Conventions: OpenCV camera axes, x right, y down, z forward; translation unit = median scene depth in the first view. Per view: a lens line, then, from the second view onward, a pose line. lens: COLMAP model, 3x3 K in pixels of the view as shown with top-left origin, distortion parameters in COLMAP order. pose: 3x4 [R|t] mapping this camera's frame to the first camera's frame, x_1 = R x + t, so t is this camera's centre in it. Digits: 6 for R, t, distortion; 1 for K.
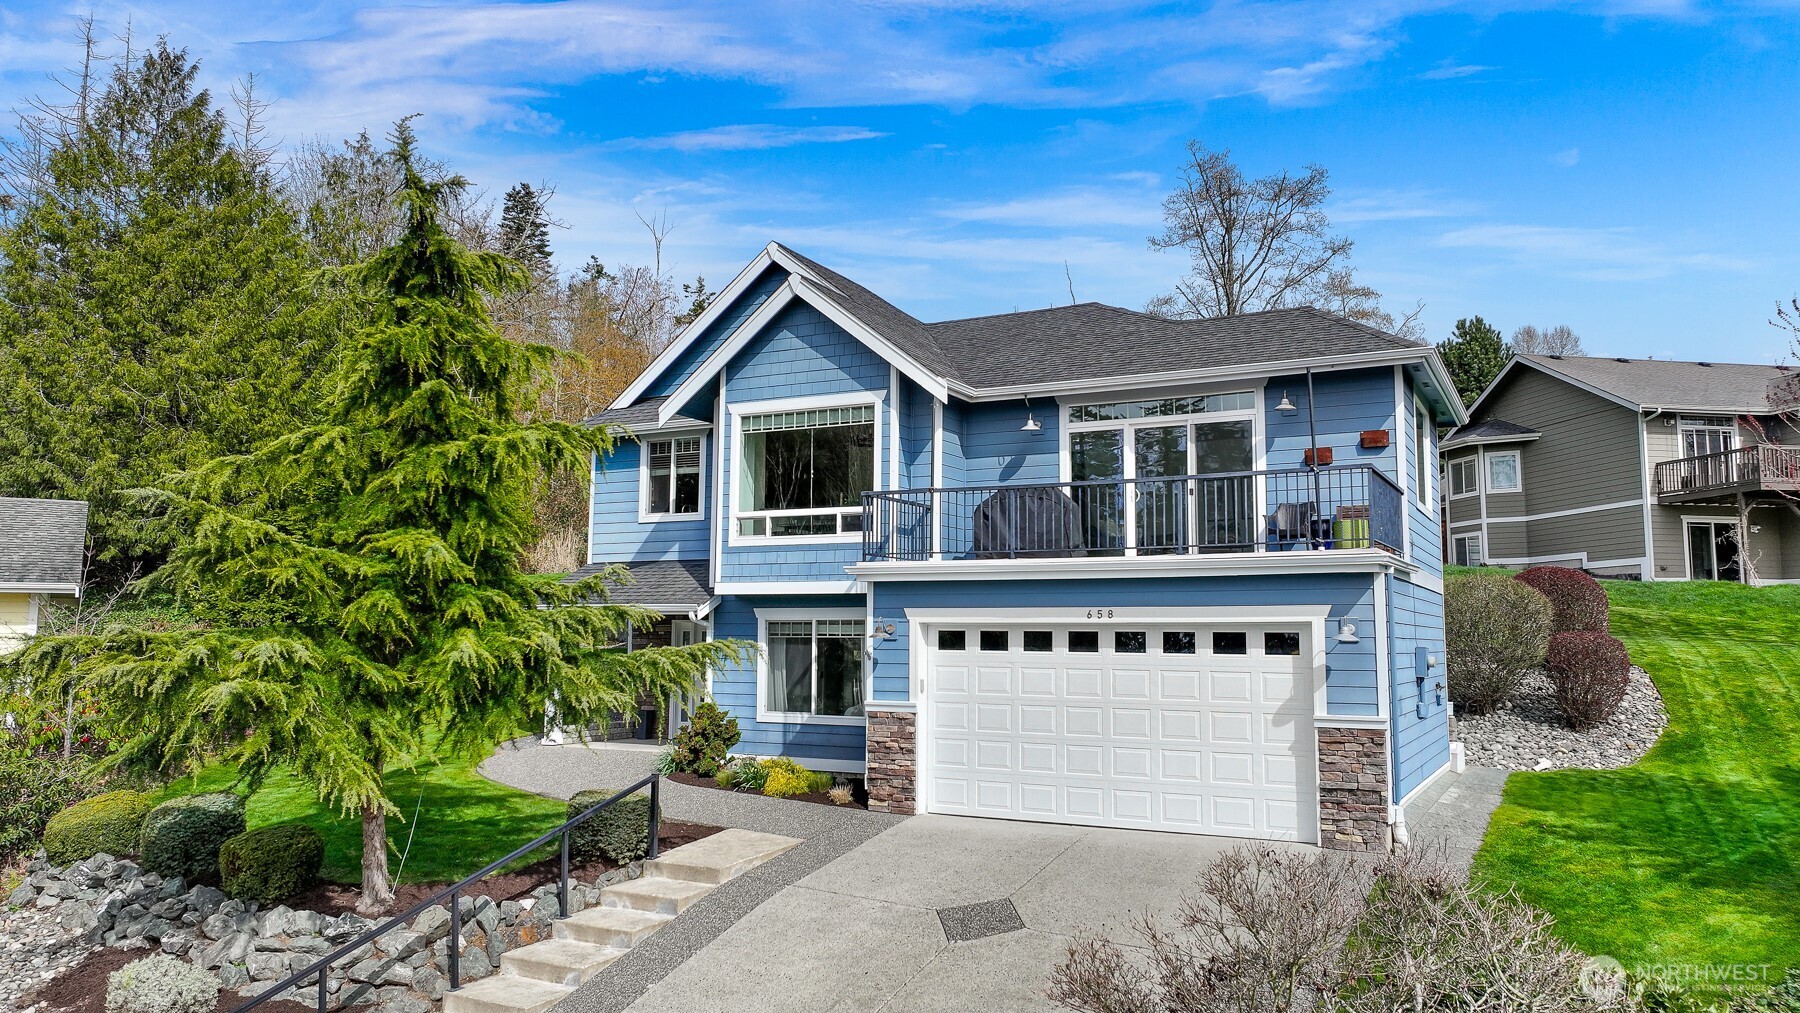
lens RADIAL K [[1247.6, 0, 887.9], [0, 1247.6, 510.5], [0, 0, 1]] dist [0.017224, 0.002665]
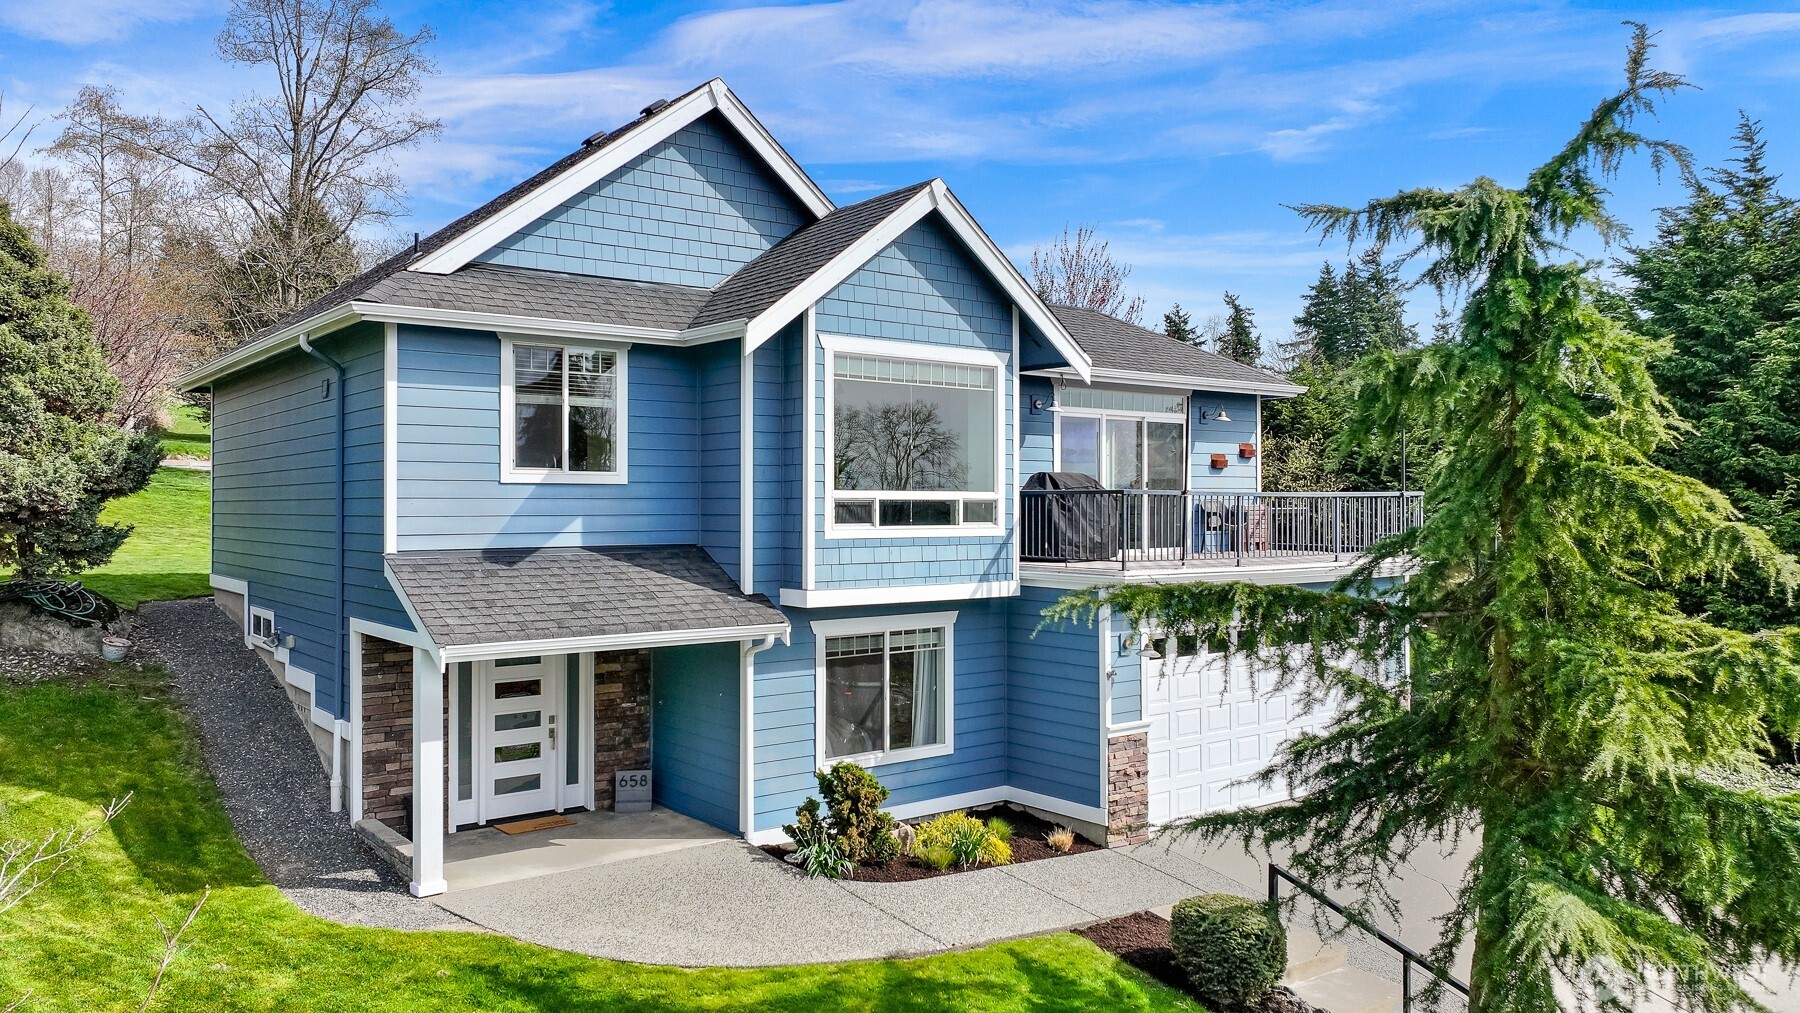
lens RADIAL K [[1247.6, 0, 896.6], [0, 1247.6, 504.6], [0, 0, 1]] dist [0.017224, 0.002665]
pose [[0.413027, -0.007632, 0.910687, -0.760214], [-0.087586, 0.994997, 0.048062, -0.028123], [-0.906498, -0.099614, 0.410292, 0.683109]]
